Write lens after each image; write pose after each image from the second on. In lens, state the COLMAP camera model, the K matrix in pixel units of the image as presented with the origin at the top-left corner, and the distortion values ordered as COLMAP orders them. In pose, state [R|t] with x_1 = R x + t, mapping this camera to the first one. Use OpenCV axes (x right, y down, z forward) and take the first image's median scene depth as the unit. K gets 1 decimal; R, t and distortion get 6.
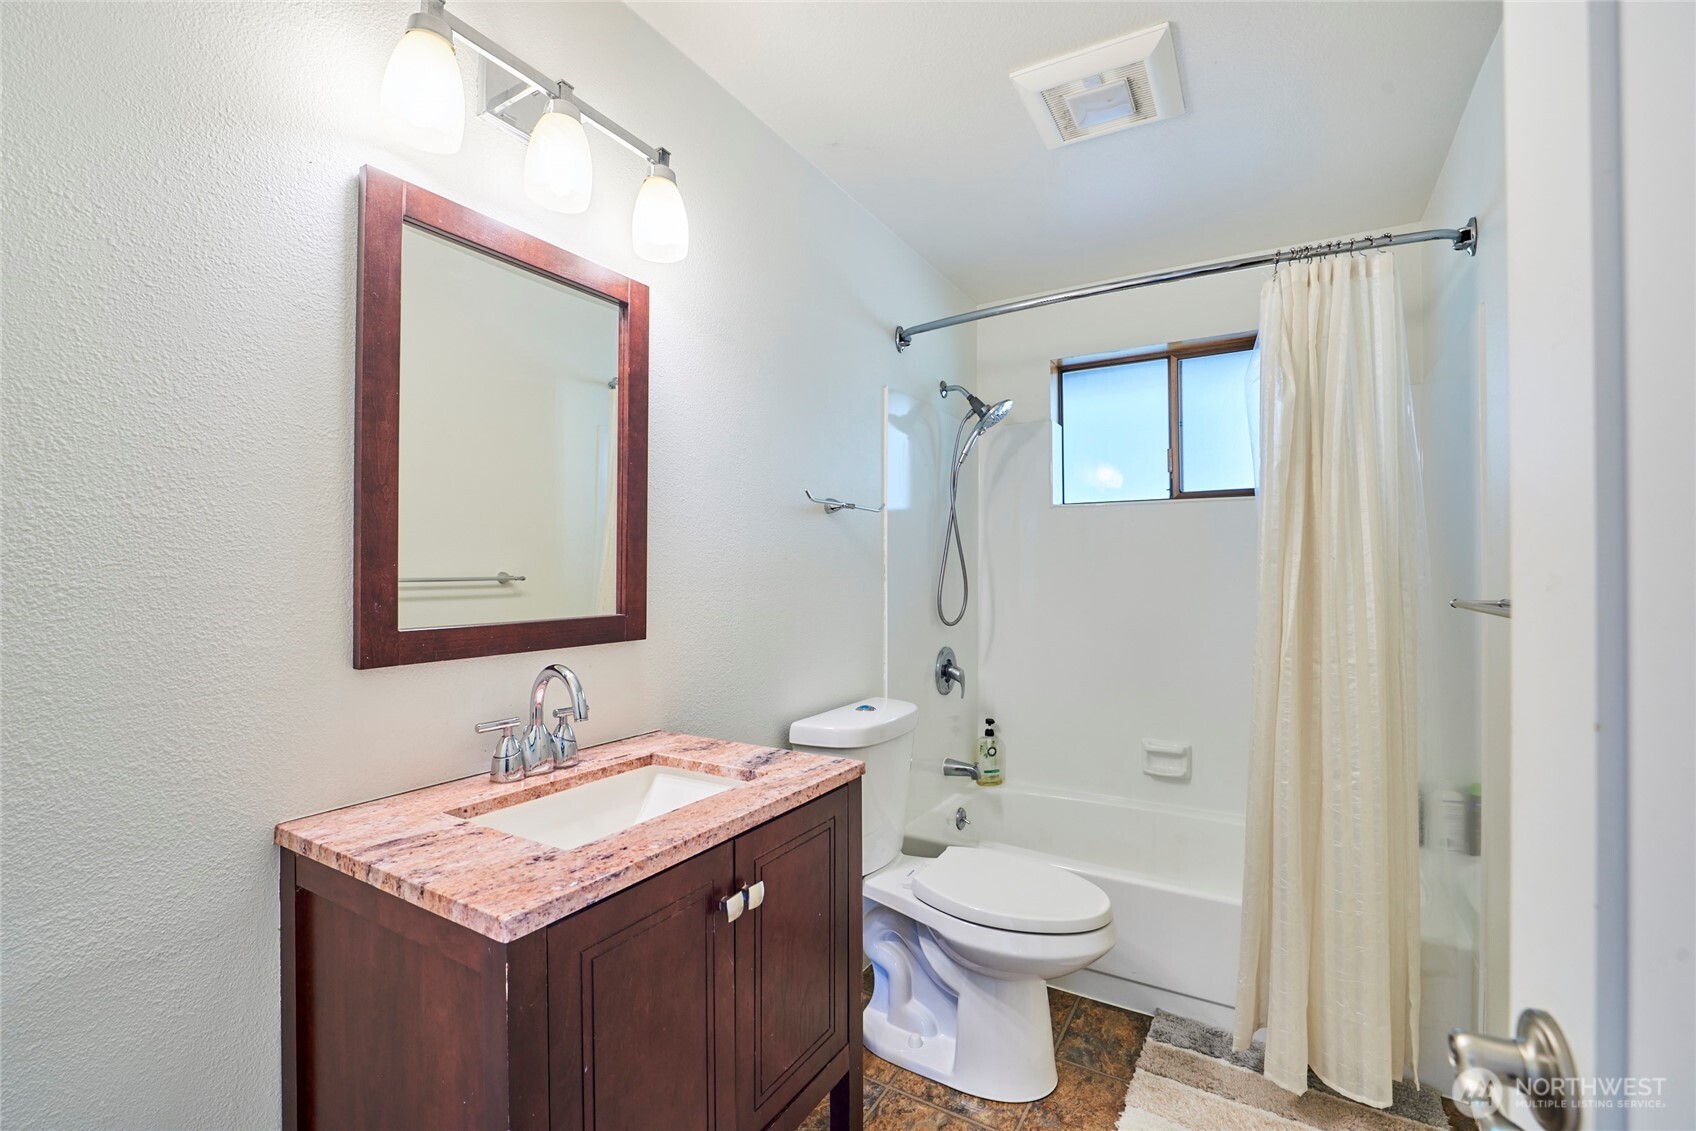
lens RADIAL K [[727.1, 0, 850.1], [0, 727.1, 566.9], [0, 0, 1]] dist [-0.014143, 0.001751]
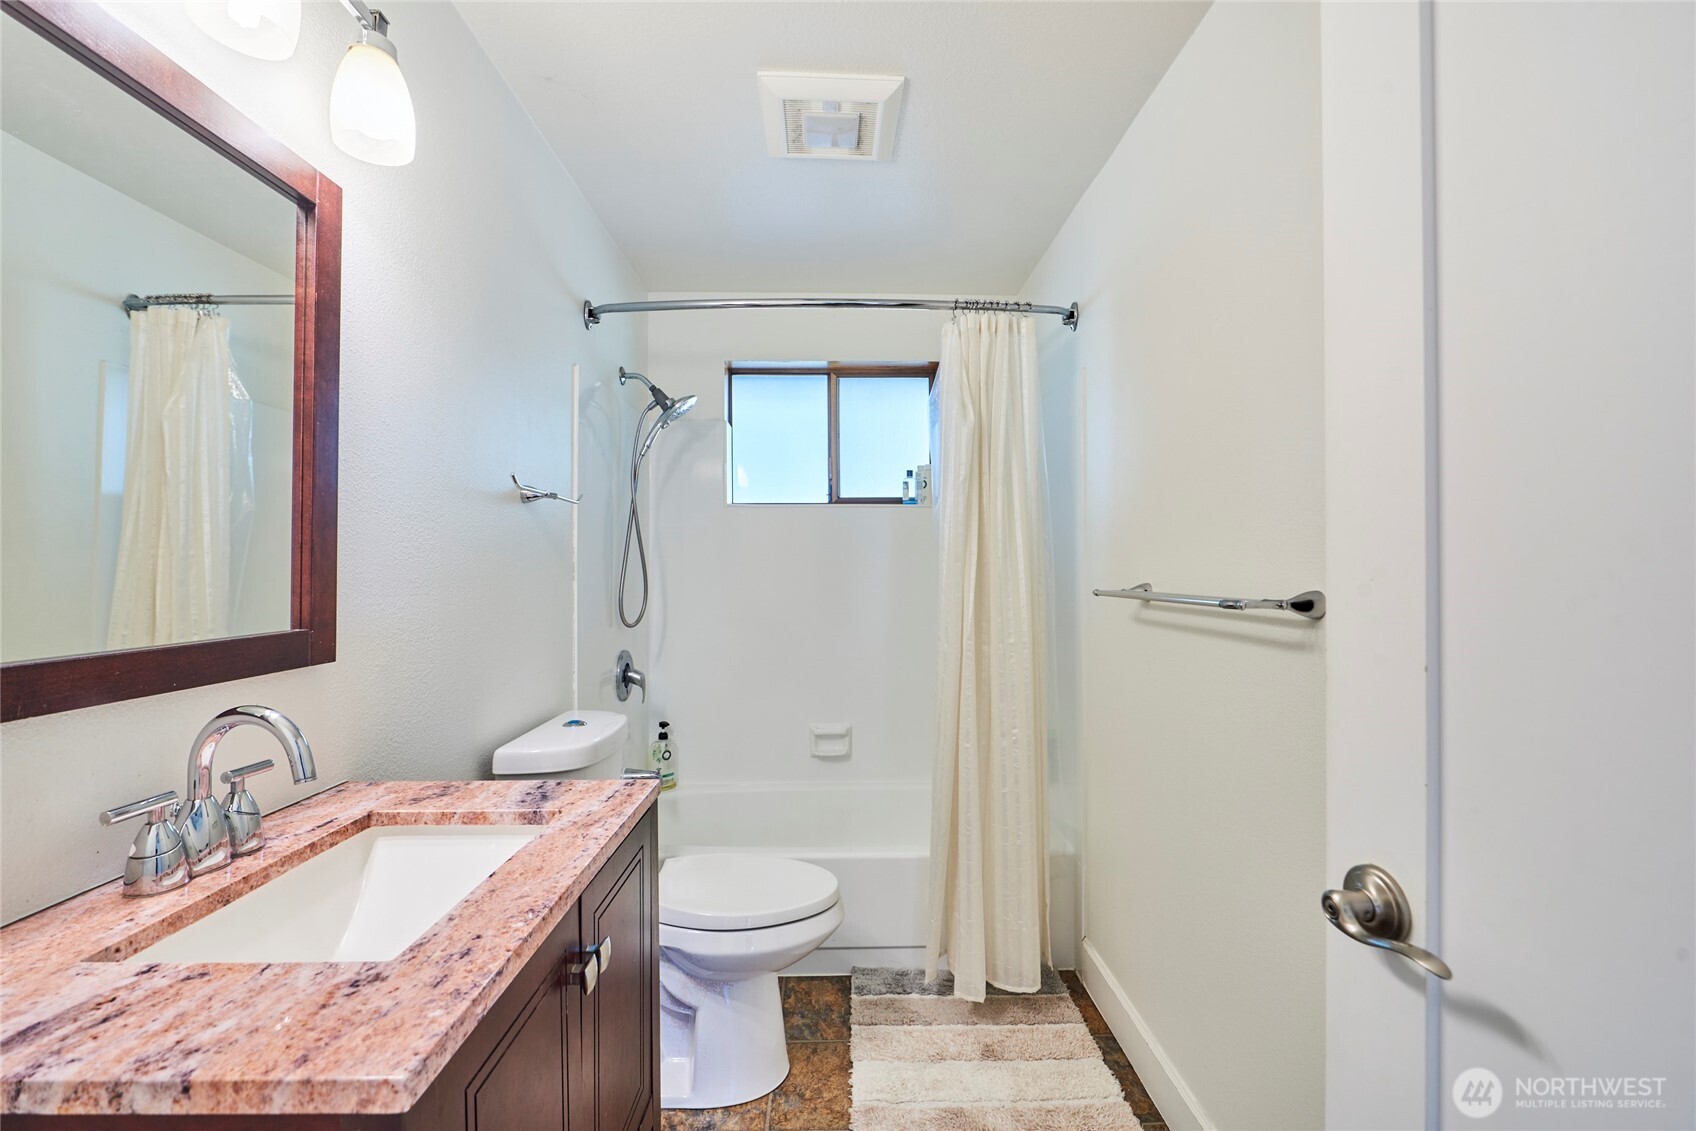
lens RADIAL K [[727.1, 0, 851.8], [0, 727.1, 567.1], [0, 0, 1]] dist [-0.014143, 0.001751]
pose [[0.848959, -0.000240, 0.528459, -0.196788], [-0.000851, 0.999998, 0.001822, 0.001008], [-0.528458, -0.001996, 0.848957, 0.081813]]
